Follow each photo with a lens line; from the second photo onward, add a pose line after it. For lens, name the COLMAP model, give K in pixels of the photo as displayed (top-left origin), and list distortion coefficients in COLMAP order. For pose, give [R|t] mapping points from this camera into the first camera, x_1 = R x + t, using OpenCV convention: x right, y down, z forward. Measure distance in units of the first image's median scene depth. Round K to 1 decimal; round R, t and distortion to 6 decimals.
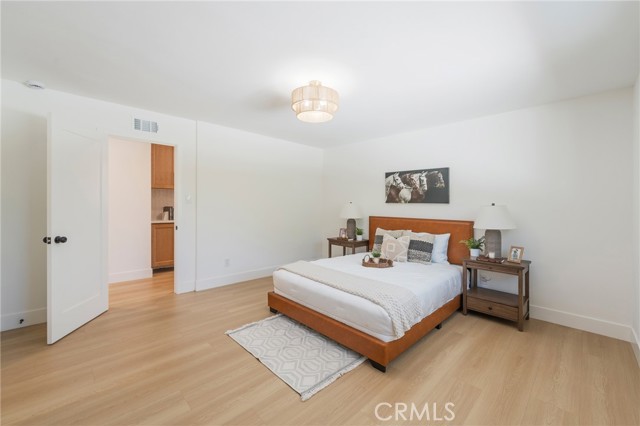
lens RADIAL K [[260.6, 0, 321.0], [0, 260.6, 208.6], [0, 0, 1]] dist [-0.001406, -0.000183]
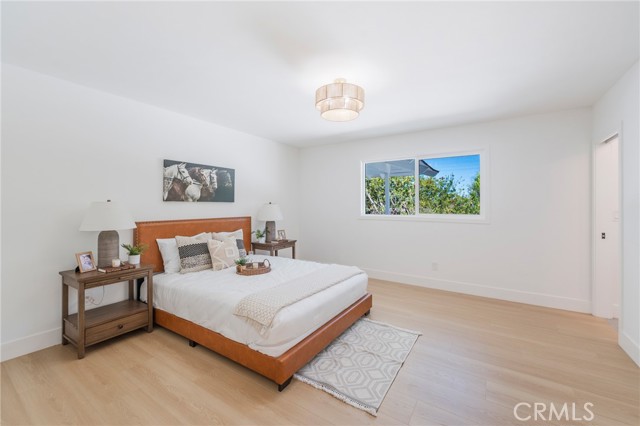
lens RADIAL K [[260.6, 0, 321.0], [0, 260.6, 208.6], [0, 0, 1]] dist [-0.001406, -0.000183]
pose [[-0.212201, -0.026706, 0.976861, -0.595953], [0.014456, 0.999431, 0.030464, -0.019361], [-0.977119, 0.020586, -0.211694, 0.799692]]
